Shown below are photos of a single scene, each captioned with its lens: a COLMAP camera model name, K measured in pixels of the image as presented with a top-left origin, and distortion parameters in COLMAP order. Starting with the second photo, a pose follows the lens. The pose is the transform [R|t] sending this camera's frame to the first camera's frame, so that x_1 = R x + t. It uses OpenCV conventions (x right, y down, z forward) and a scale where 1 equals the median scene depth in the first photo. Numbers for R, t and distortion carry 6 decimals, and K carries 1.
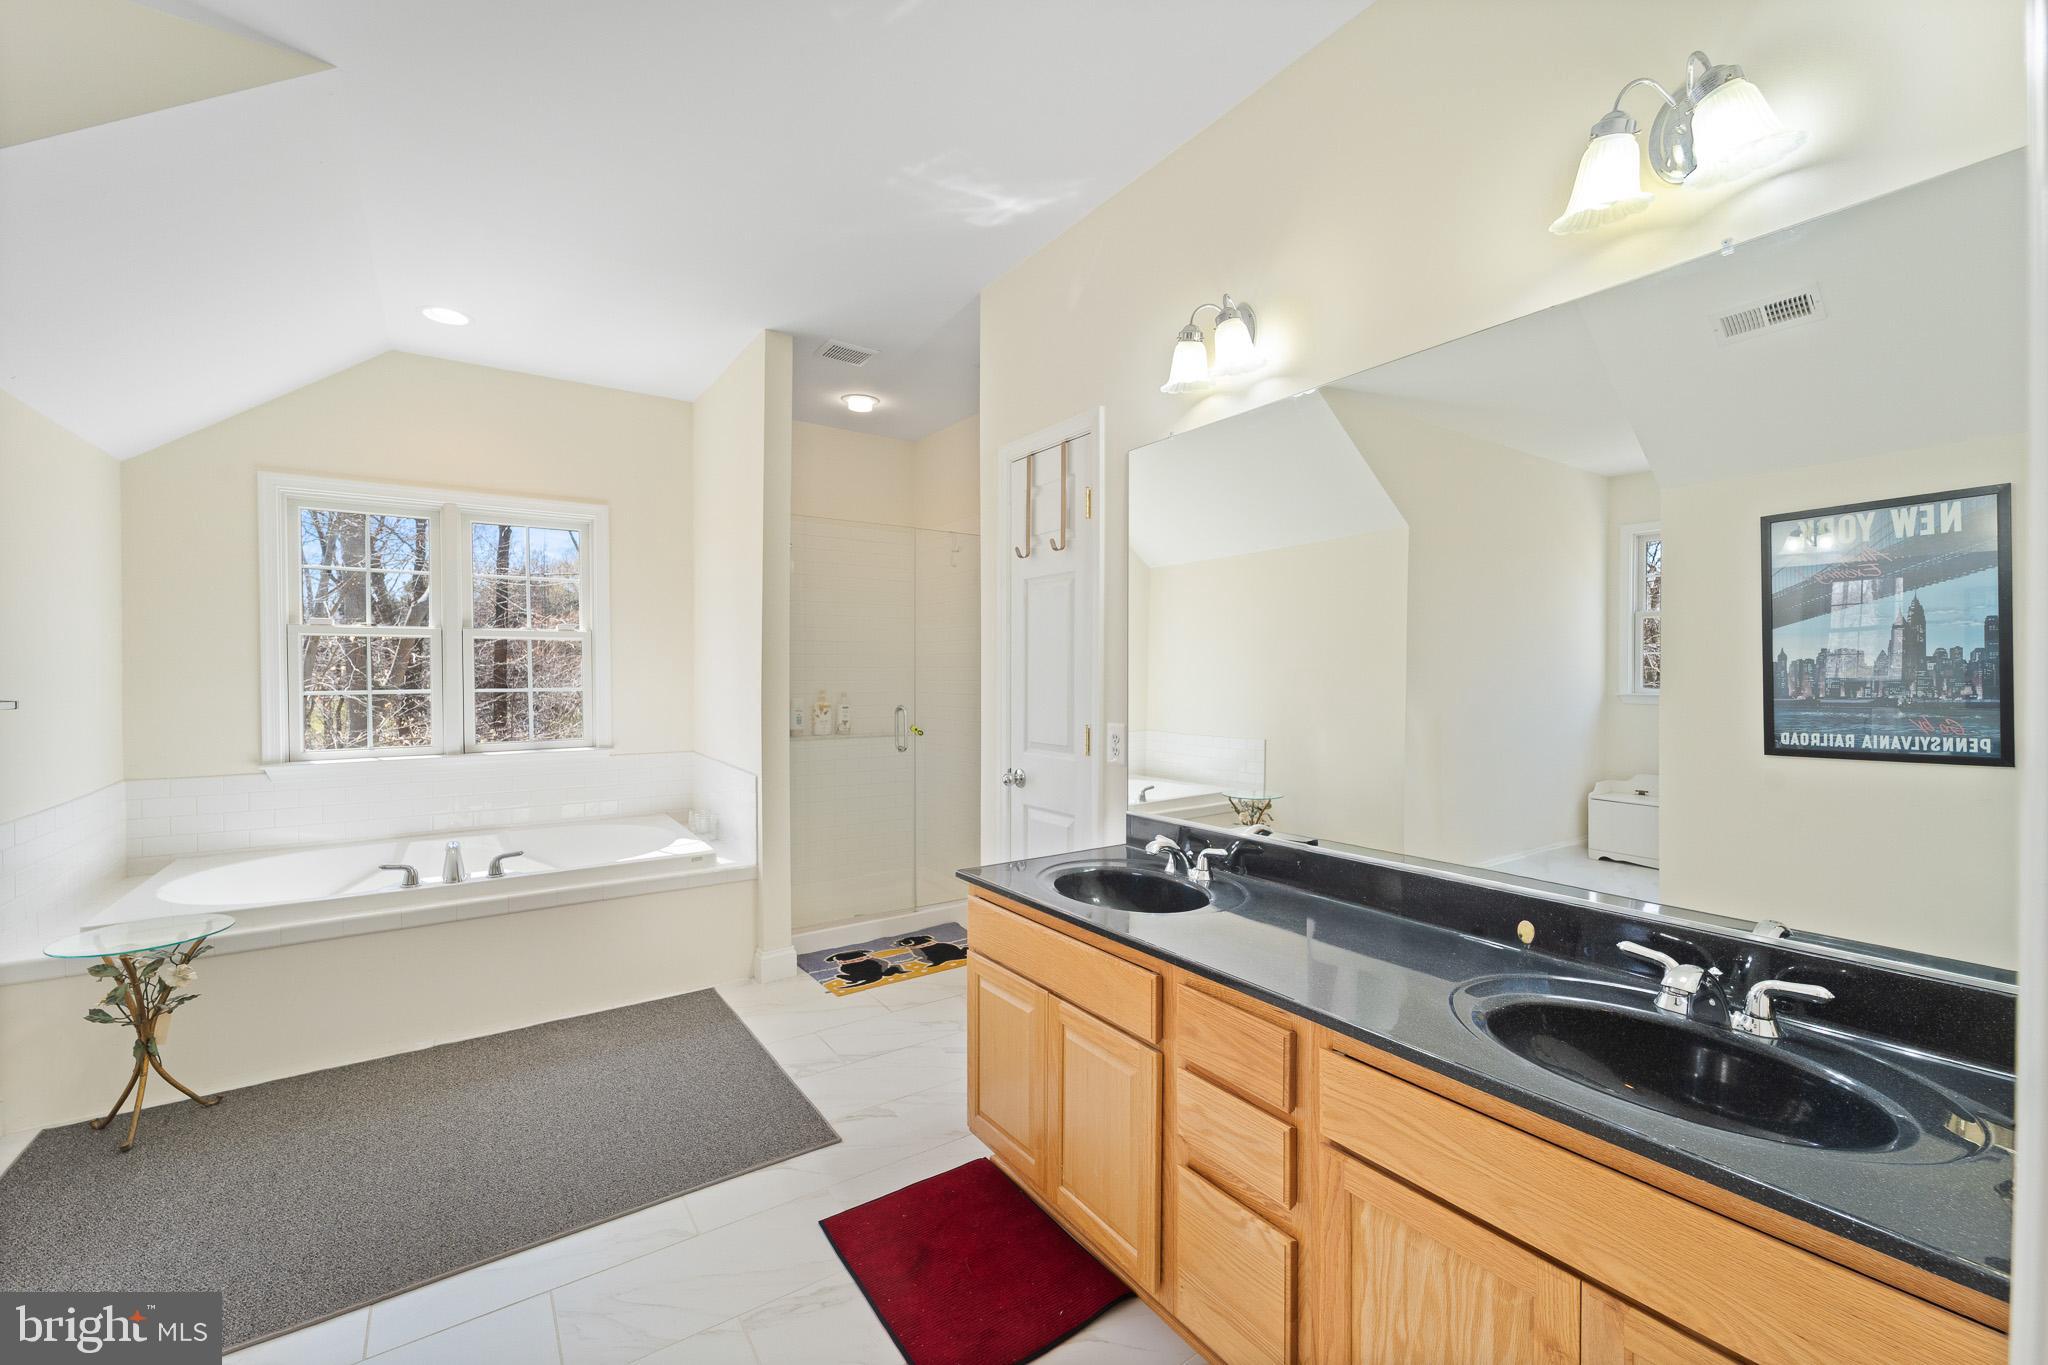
lens RADIAL K [[827.2, 0, 1042.9], [0, 827.2, 684.7], [0, 0, 1]] dist [-0.001559, -0.000499]
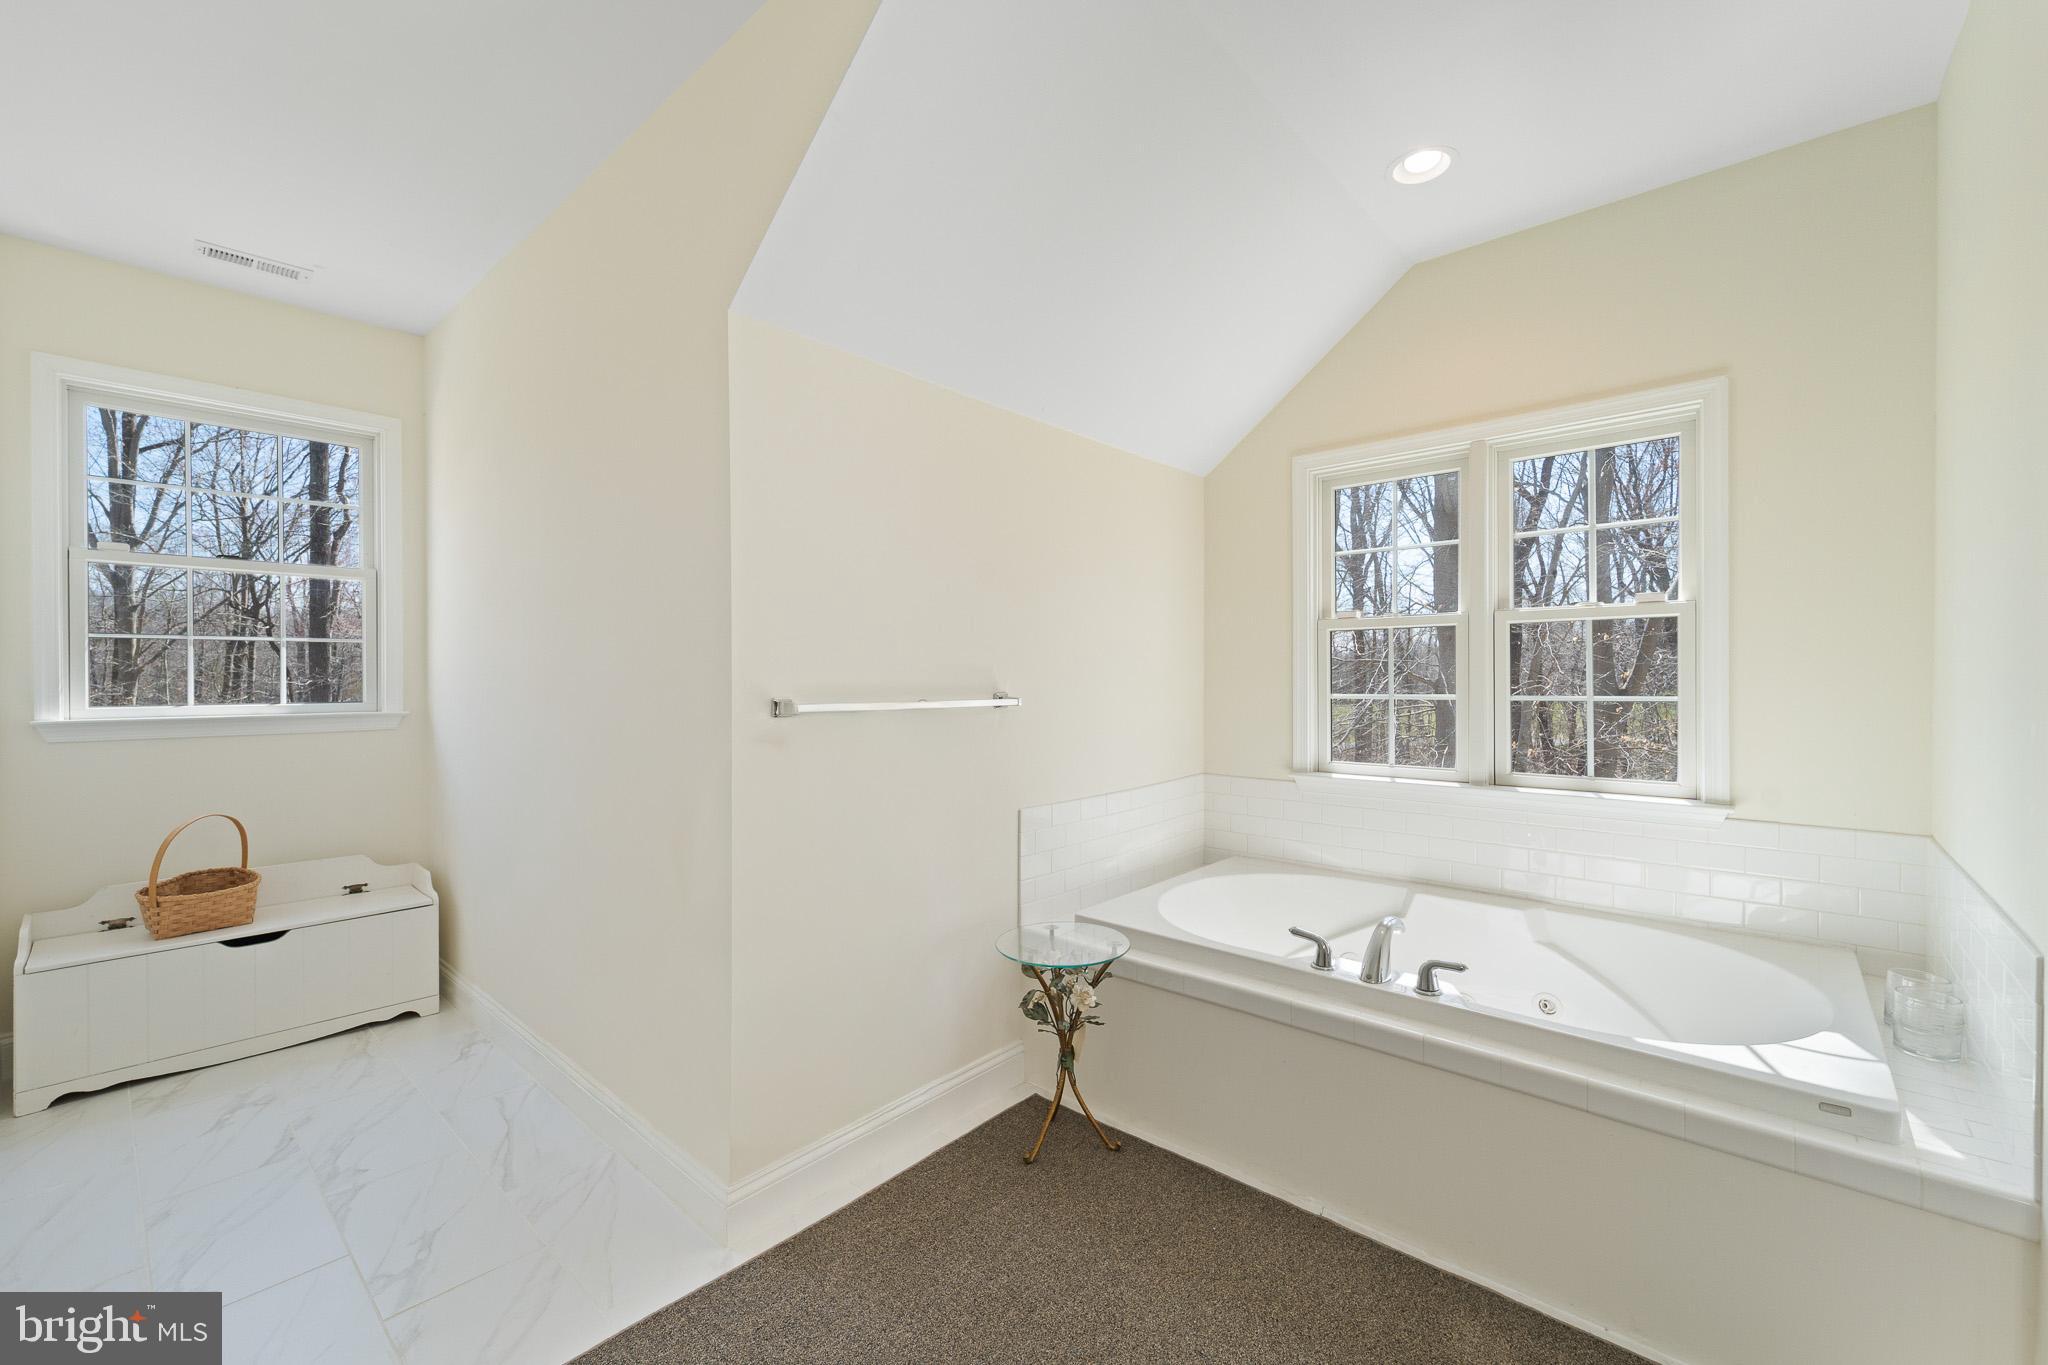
lens RADIAL K [[827.2, 0, 1042.9], [0, 827.2, 684.7], [0, 0, 1]] dist [-0.001559, -0.000499]
pose [[0.234651, 0.005395, -0.972065, -0.107491], [-0.014354, 0.999895, 0.002084, 0.000048], [0.971974, 0.013464, 0.234703, 0.510111]]
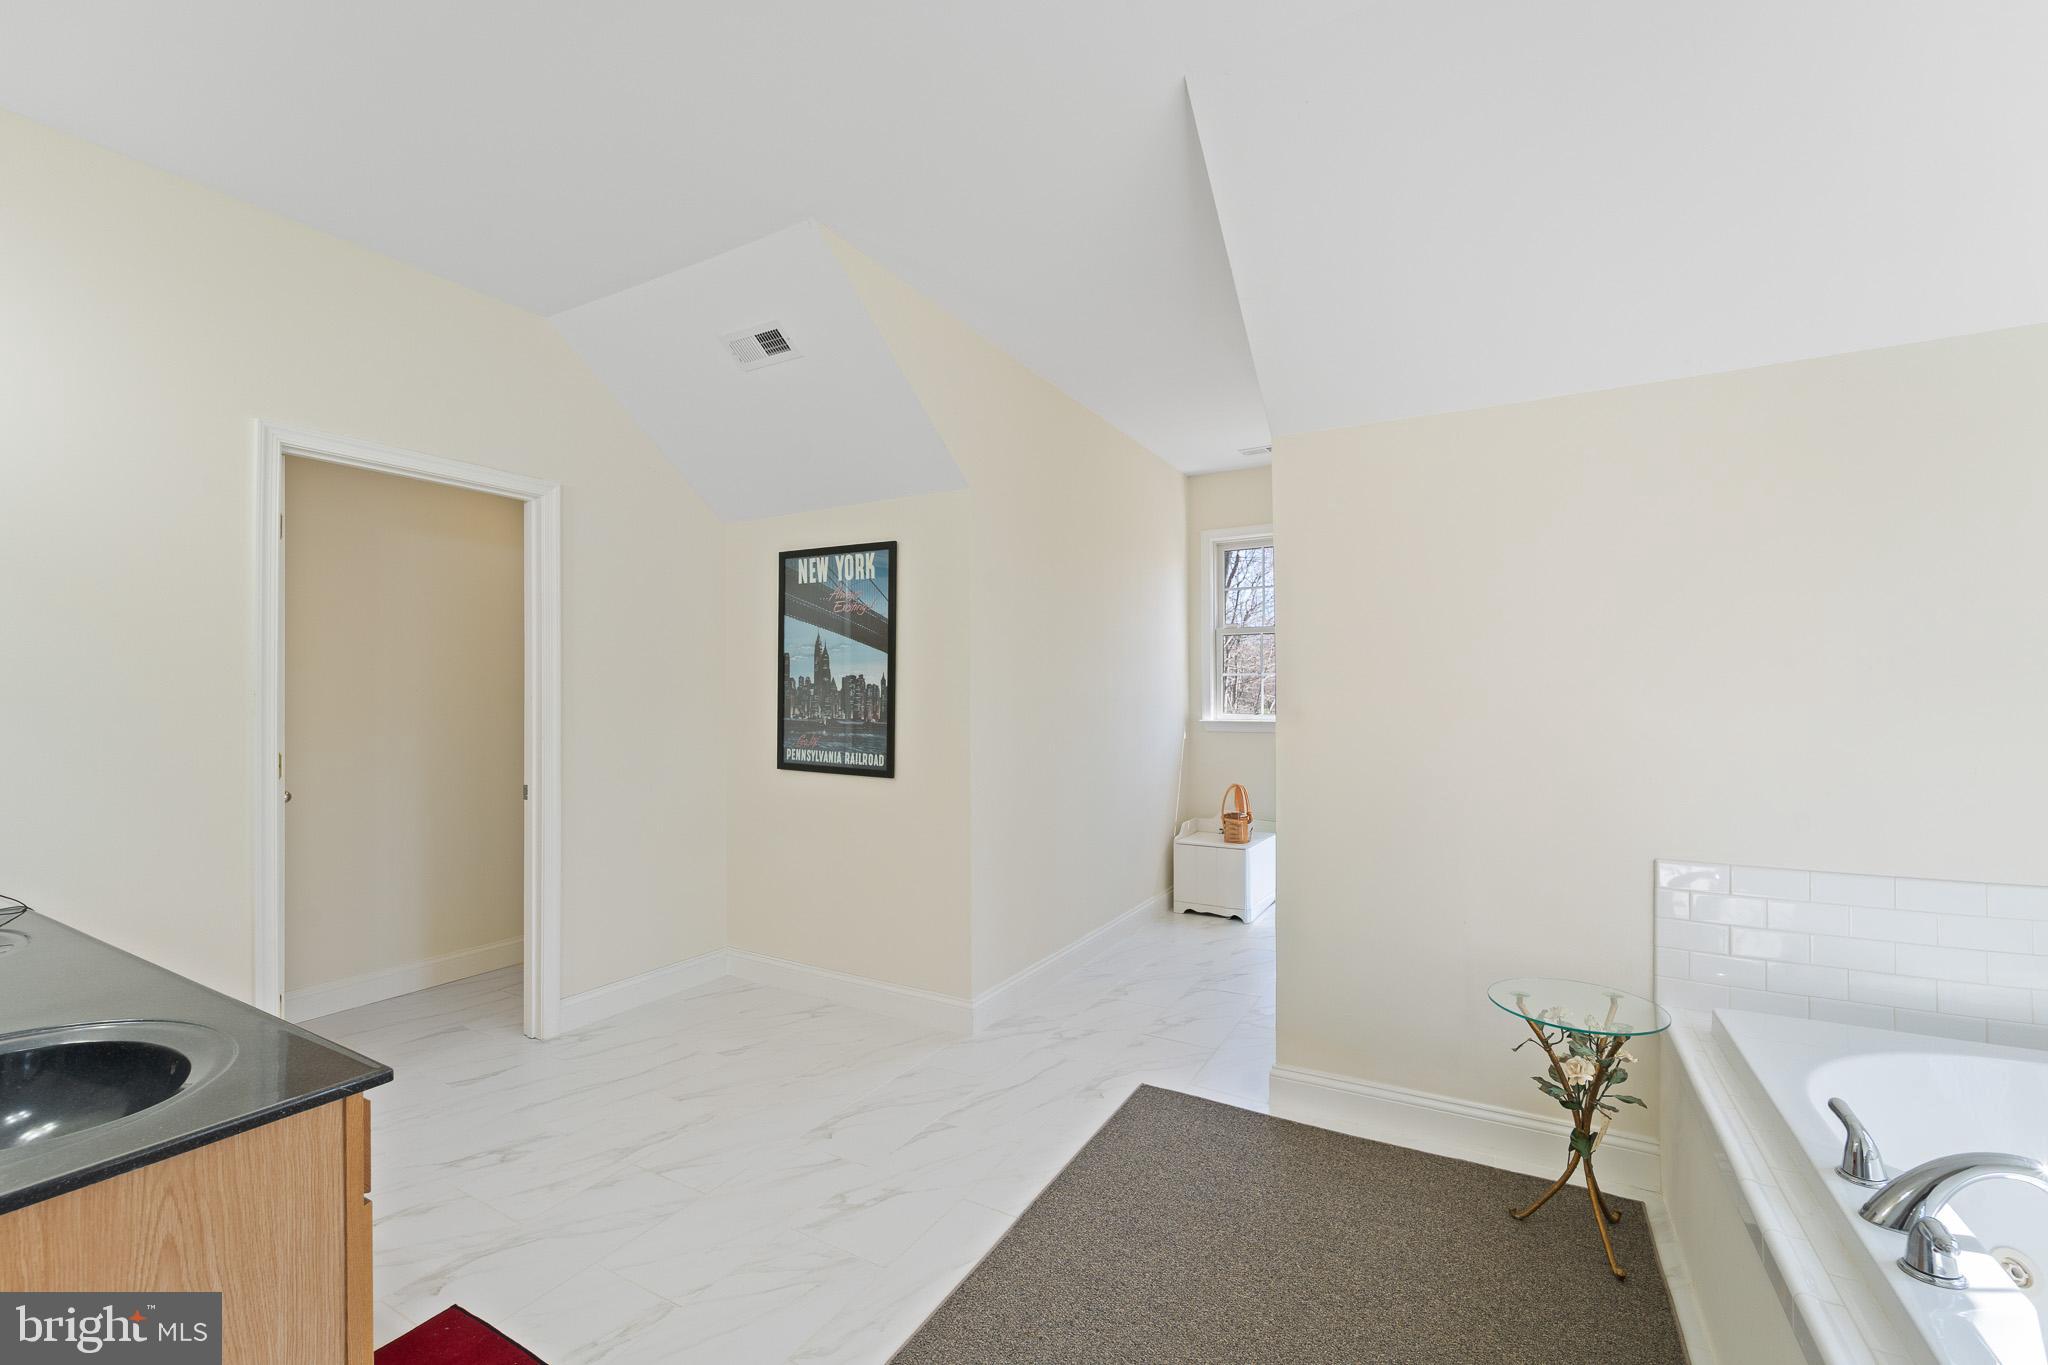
lens RADIAL K [[827.2, 0, 1042.9], [0, 827.2, 684.7], [0, 0, 1]] dist [-0.001559, -0.000499]
pose [[-0.898617, -0.005325, -0.438701, -0.154295], [-0.006167, 0.999981, 0.000494, -0.014857], [0.438690, 0.003149, -0.898633, 1.041700]]
